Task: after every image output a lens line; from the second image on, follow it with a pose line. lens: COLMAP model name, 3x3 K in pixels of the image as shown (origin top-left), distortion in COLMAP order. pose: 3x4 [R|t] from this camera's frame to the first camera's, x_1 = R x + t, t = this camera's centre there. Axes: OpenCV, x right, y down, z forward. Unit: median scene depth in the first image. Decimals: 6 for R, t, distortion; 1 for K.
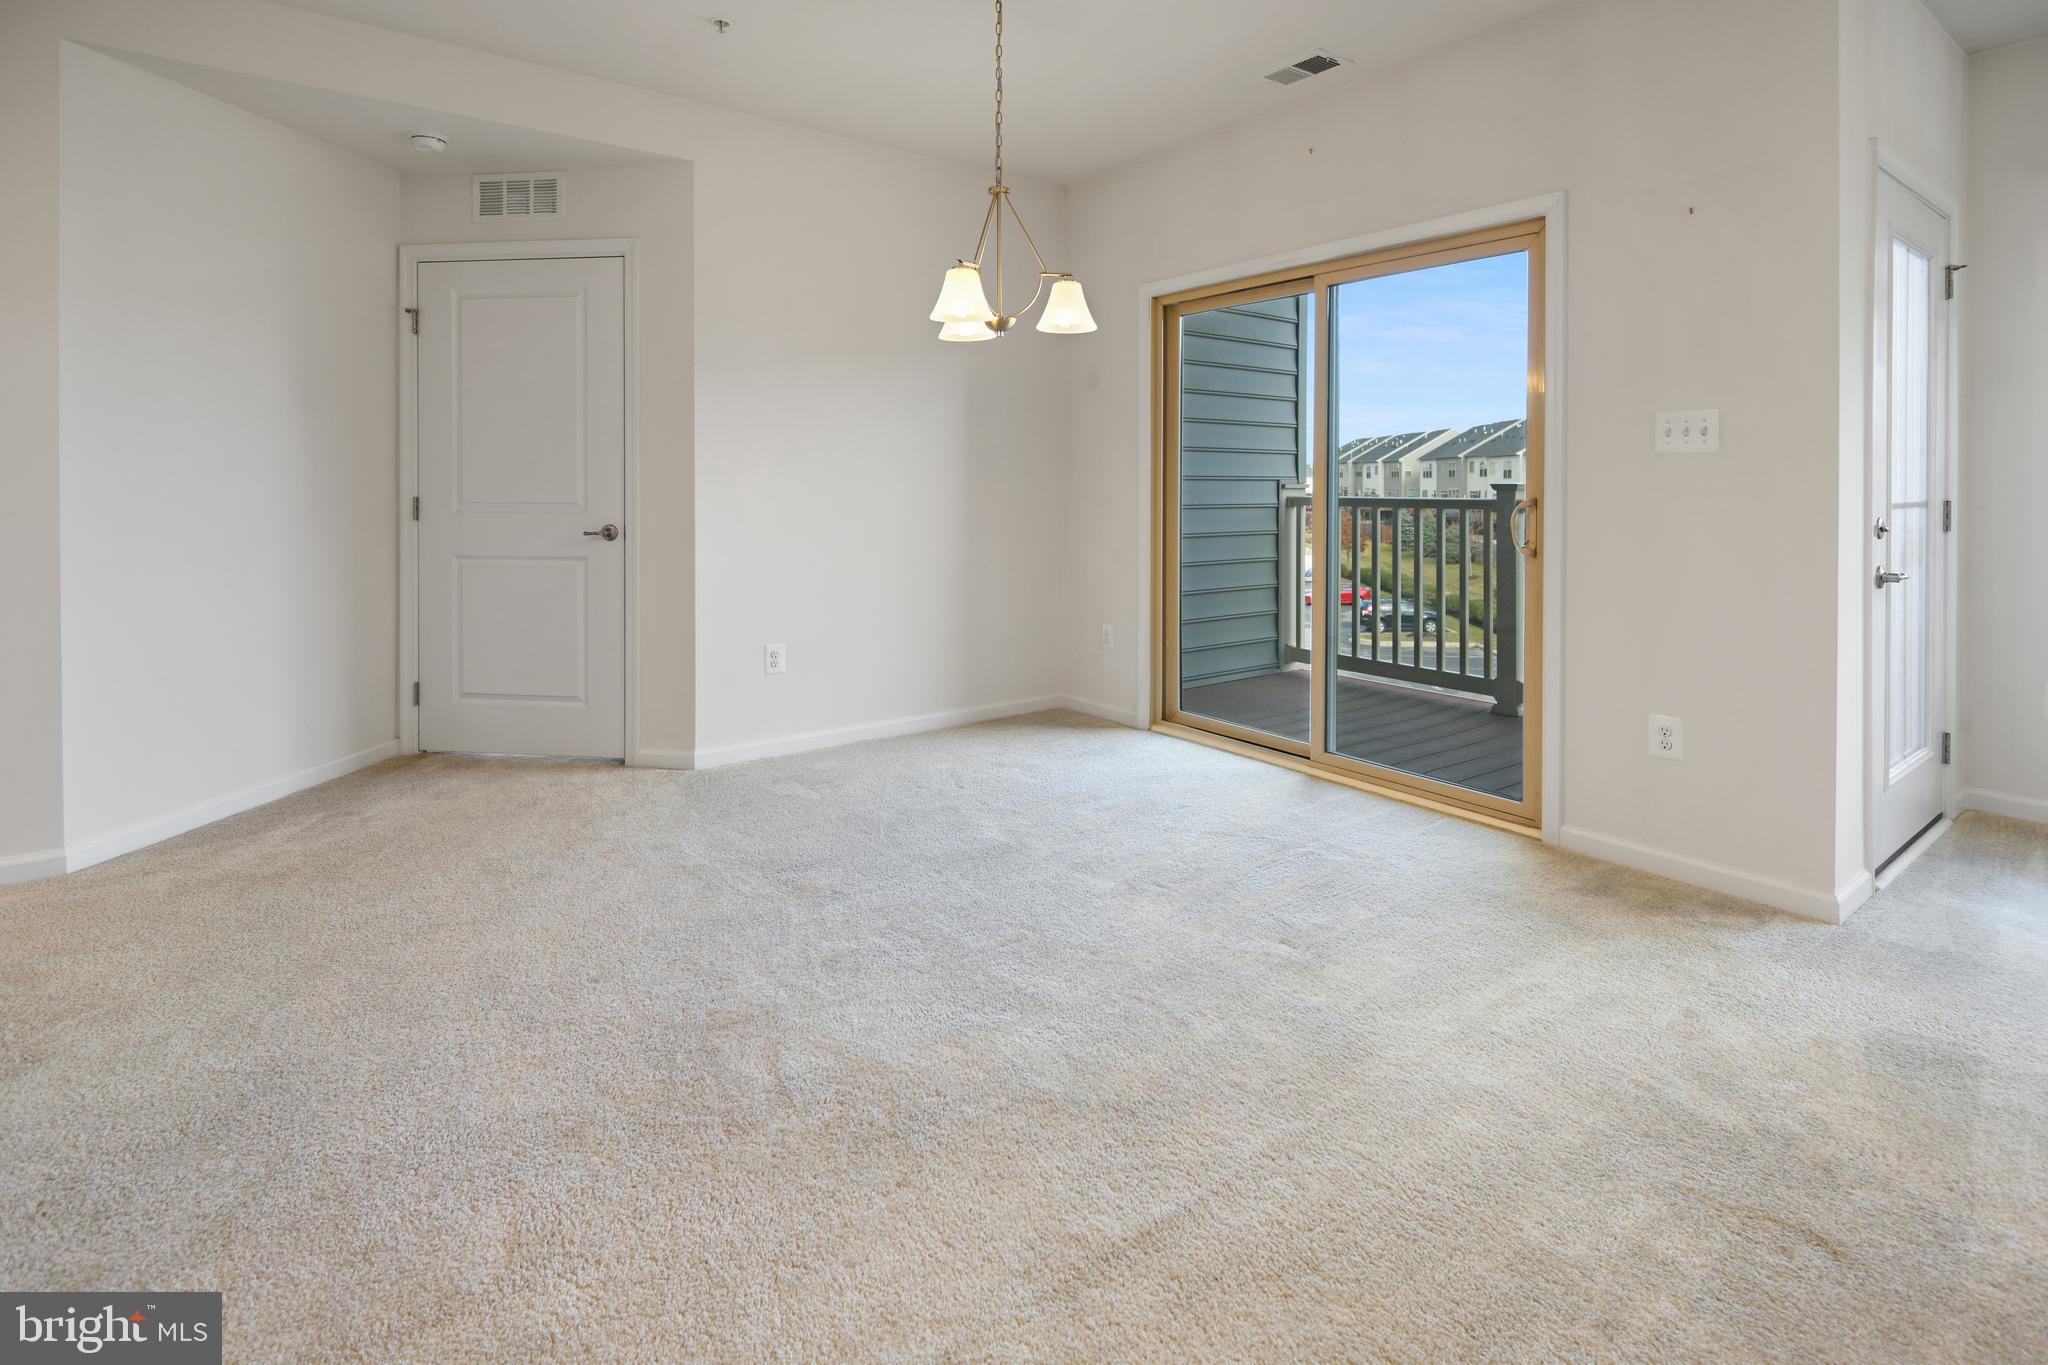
lens RADIAL K [[1014.3, 0, 1023.7], [0, 1014.3, 482.2], [0, 0, 1]] dist [-0.001560, -0.000213]
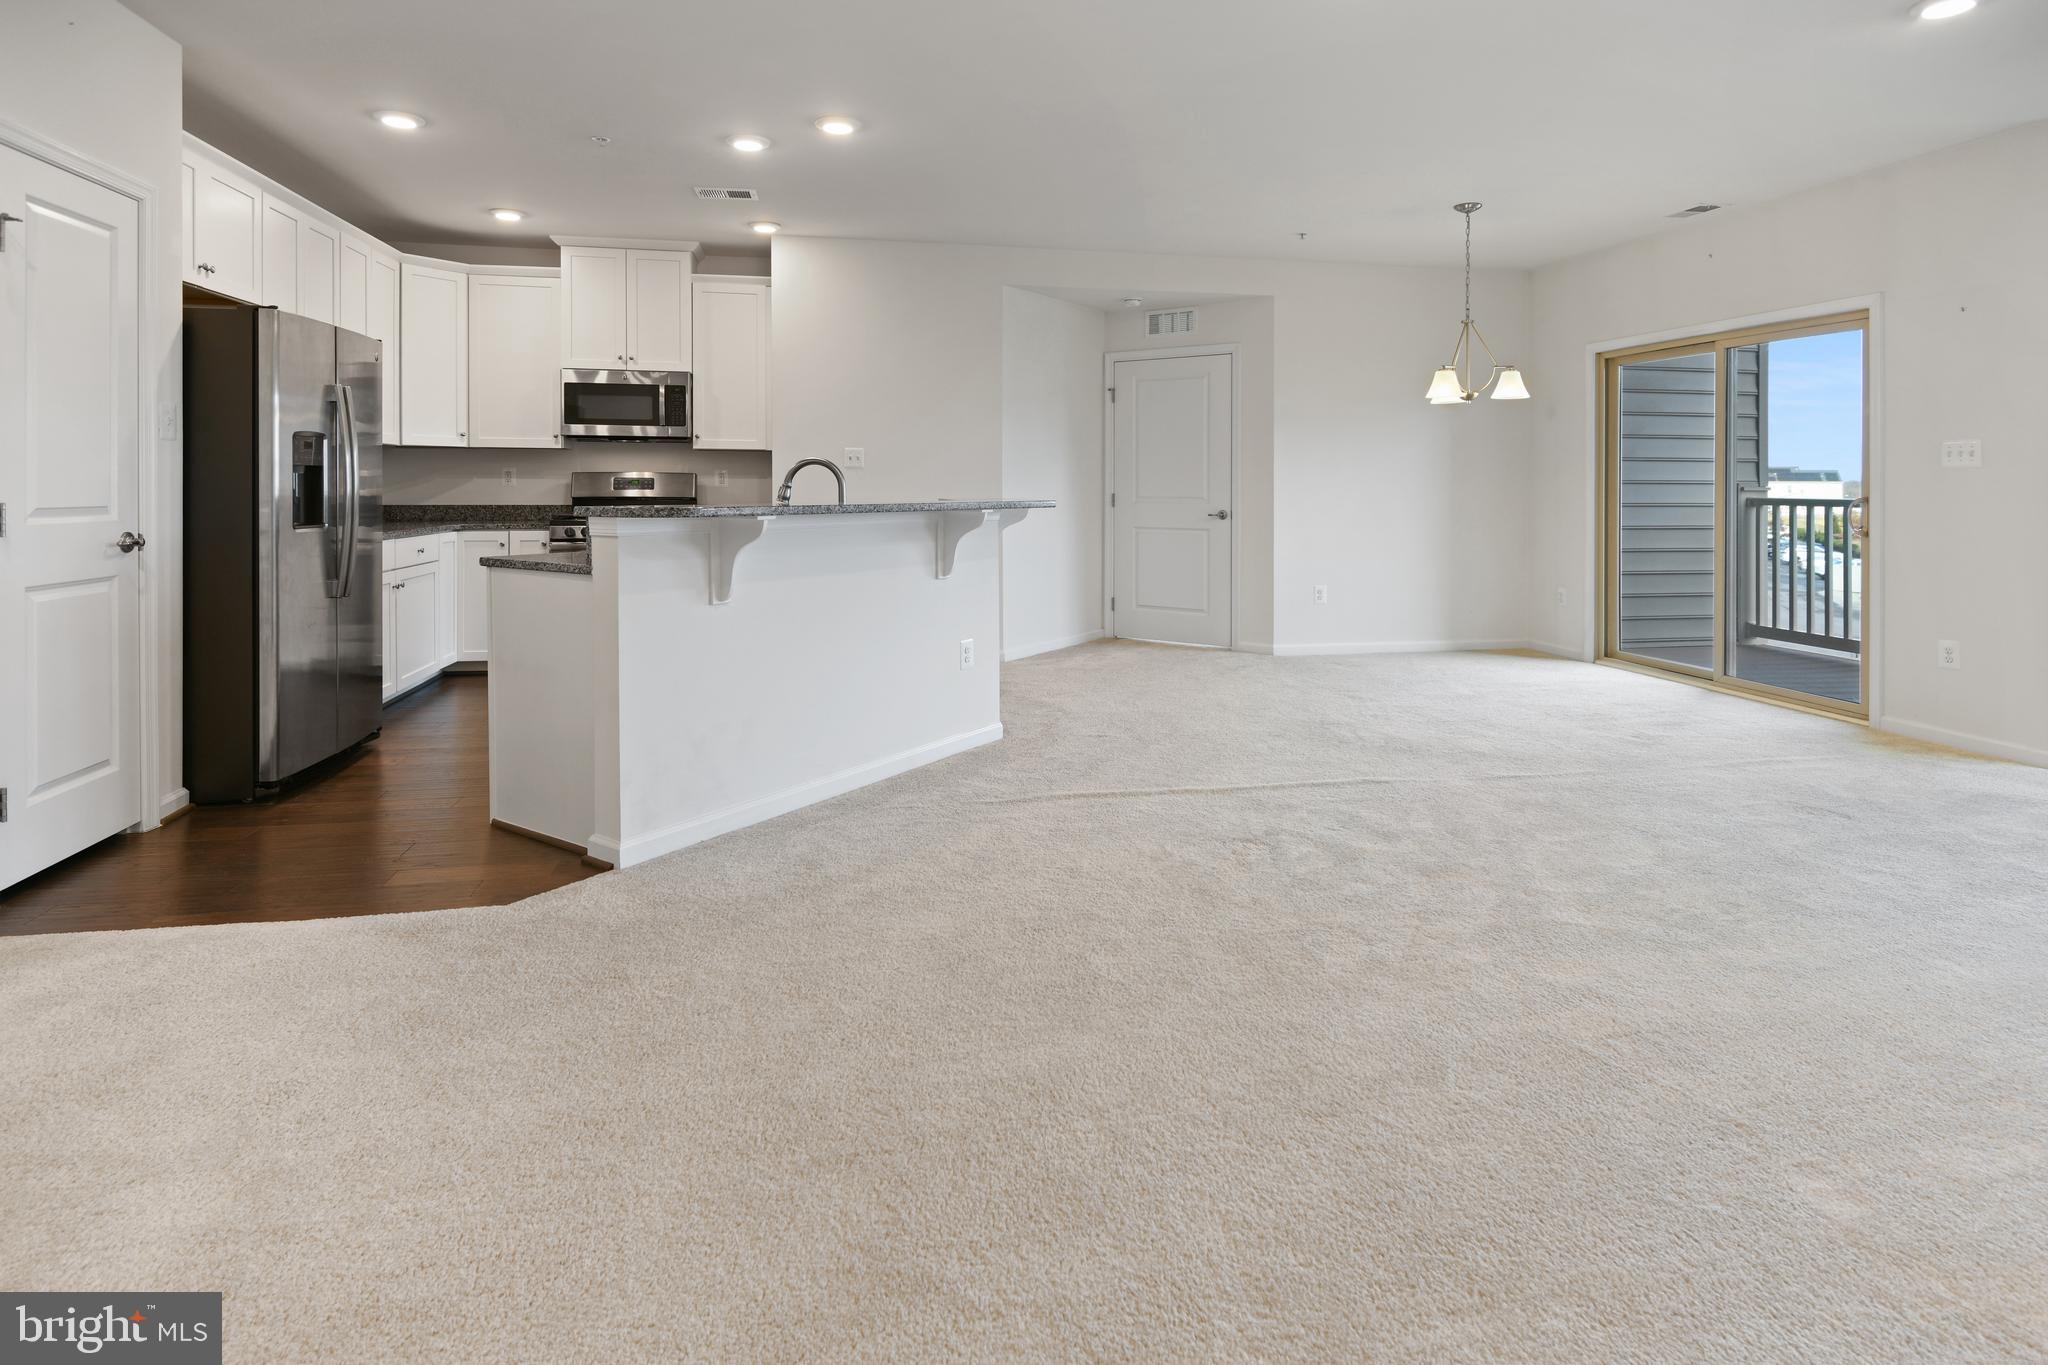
lens RADIAL K [[1030.9, 0, 1025.9], [0, 1030.9, 495.2], [0, 0, 1]] dist [0.063919, -0.053728]
pose [[0.899024, 0.003820, -0.437883, 0.058712], [0.000149, 0.999959, 0.009028, 0.000474], [0.437900, -0.008182, 0.898987, -0.720846]]
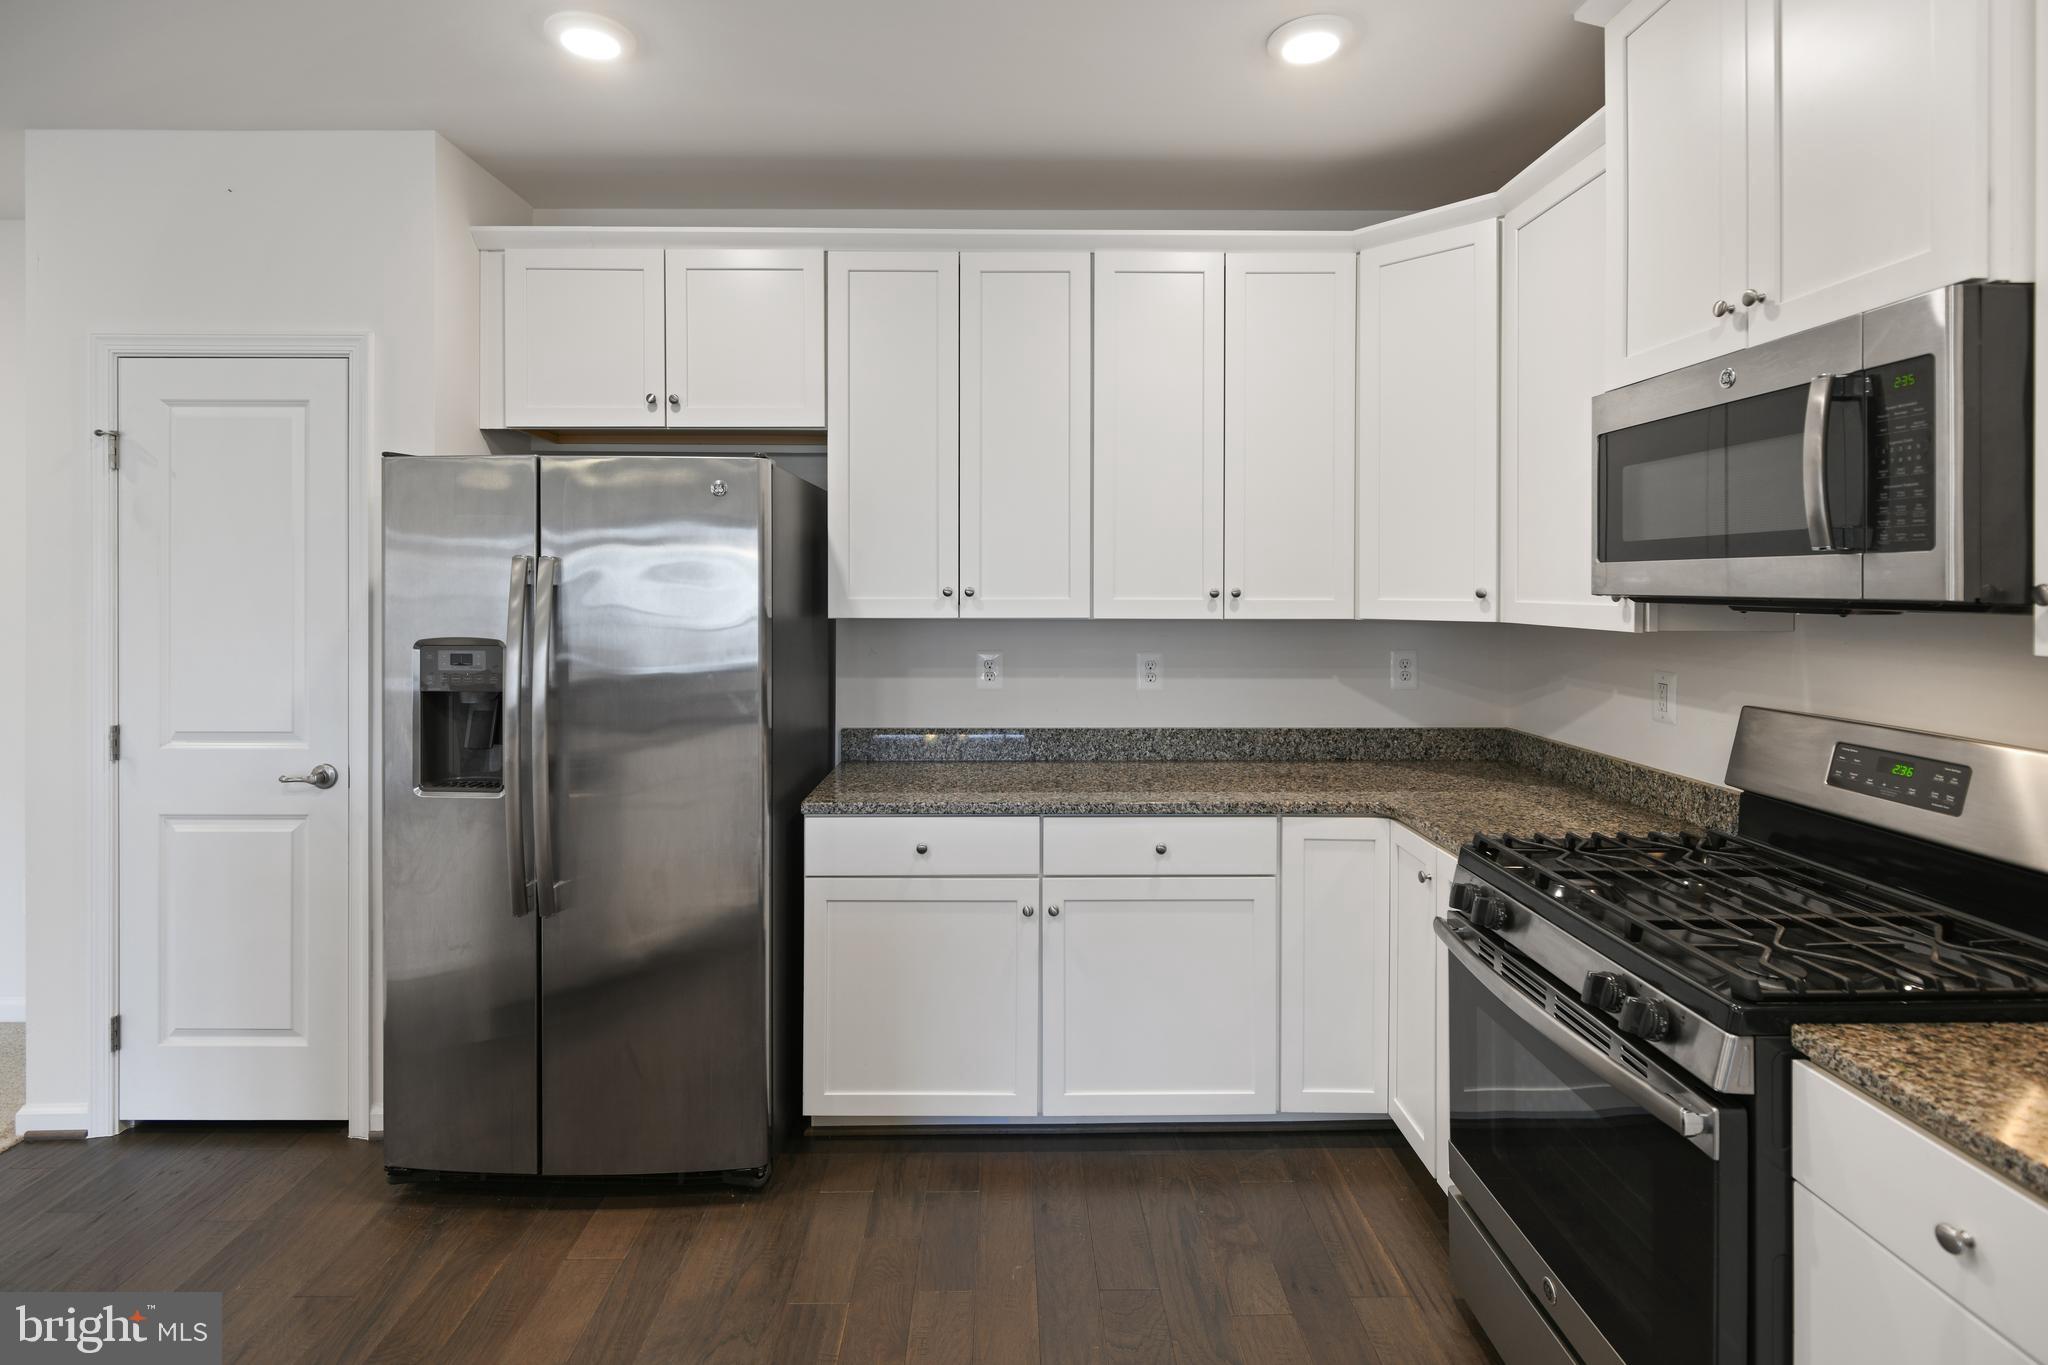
lens RADIAL K [[975.0, 0, 1014.0], [0, 975.0, 585.4], [0, 0, 1]] dist [-0.003388, -0.000657]
pose [[-0.596313, -0.000693, -0.802752, -0.674831], [-0.002551, 0.999996, 0.001032, -0.078429], [0.802748, 0.002664, -0.596313, 0.411542]]
